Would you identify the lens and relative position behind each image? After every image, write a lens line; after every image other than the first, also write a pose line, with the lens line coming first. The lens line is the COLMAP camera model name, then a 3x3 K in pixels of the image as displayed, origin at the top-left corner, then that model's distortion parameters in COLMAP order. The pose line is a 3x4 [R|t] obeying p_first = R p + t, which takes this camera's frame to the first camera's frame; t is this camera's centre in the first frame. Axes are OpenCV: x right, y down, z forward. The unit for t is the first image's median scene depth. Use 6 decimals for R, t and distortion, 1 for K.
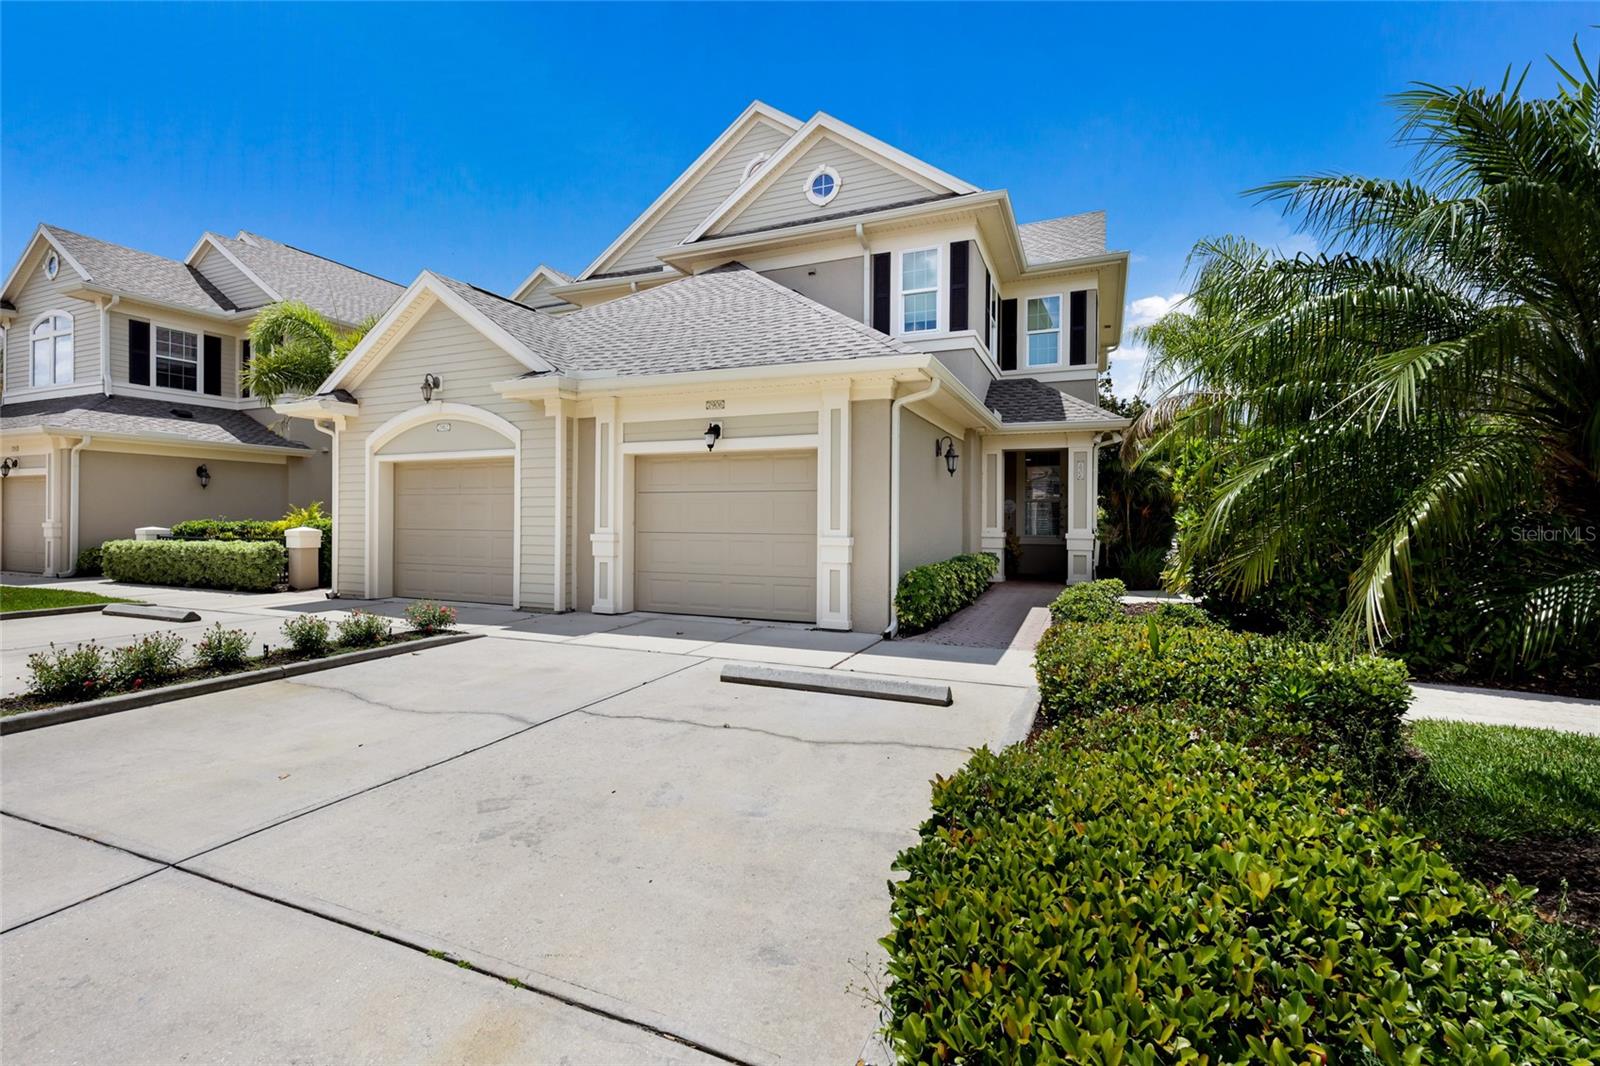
lens RADIAL K [[695.4, 0, 796.9], [0, 695.4, 517.9], [0, 0, 1]] dist [0.009628, -0.000471]
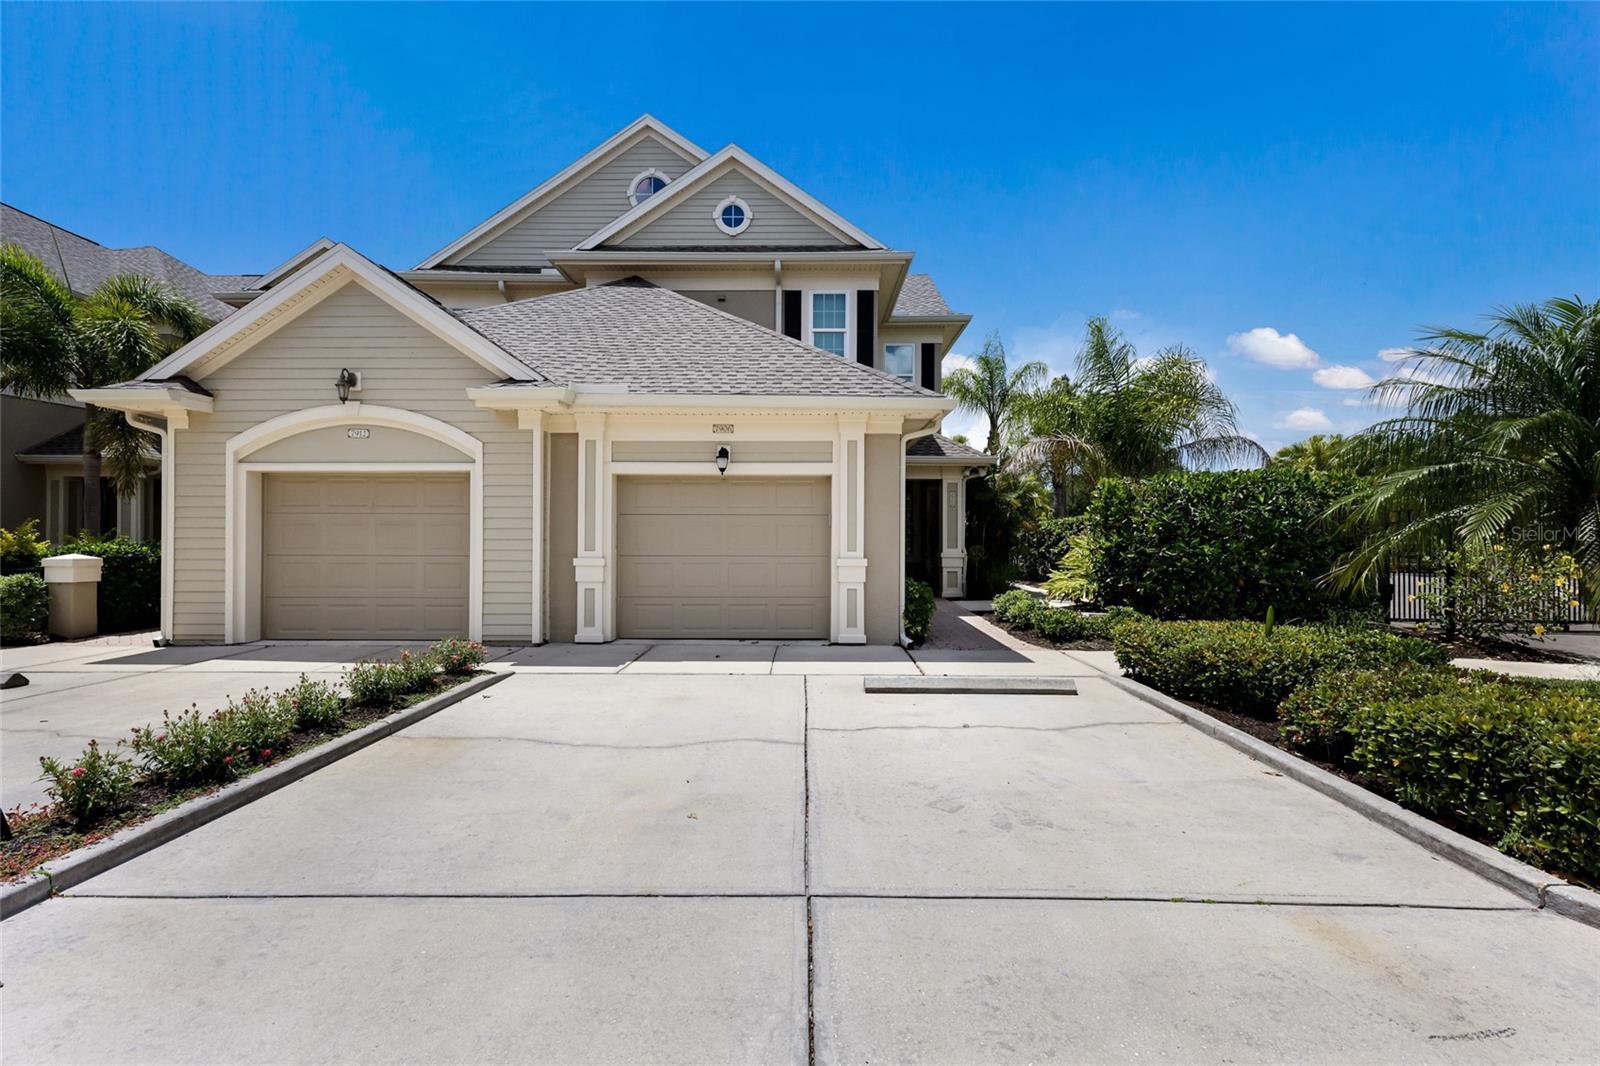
lens RADIAL K [[695.4, 0, 790.0], [0, 695.4, 536.9], [0, 0, 1]] dist [0.009628, -0.000471]
pose [[0.925417, -0.000261, 0.378951, -0.380328], [0.001386, 0.999995, -0.002696, -0.002705], [-0.378948, 0.003020, 0.925413, 0.028689]]
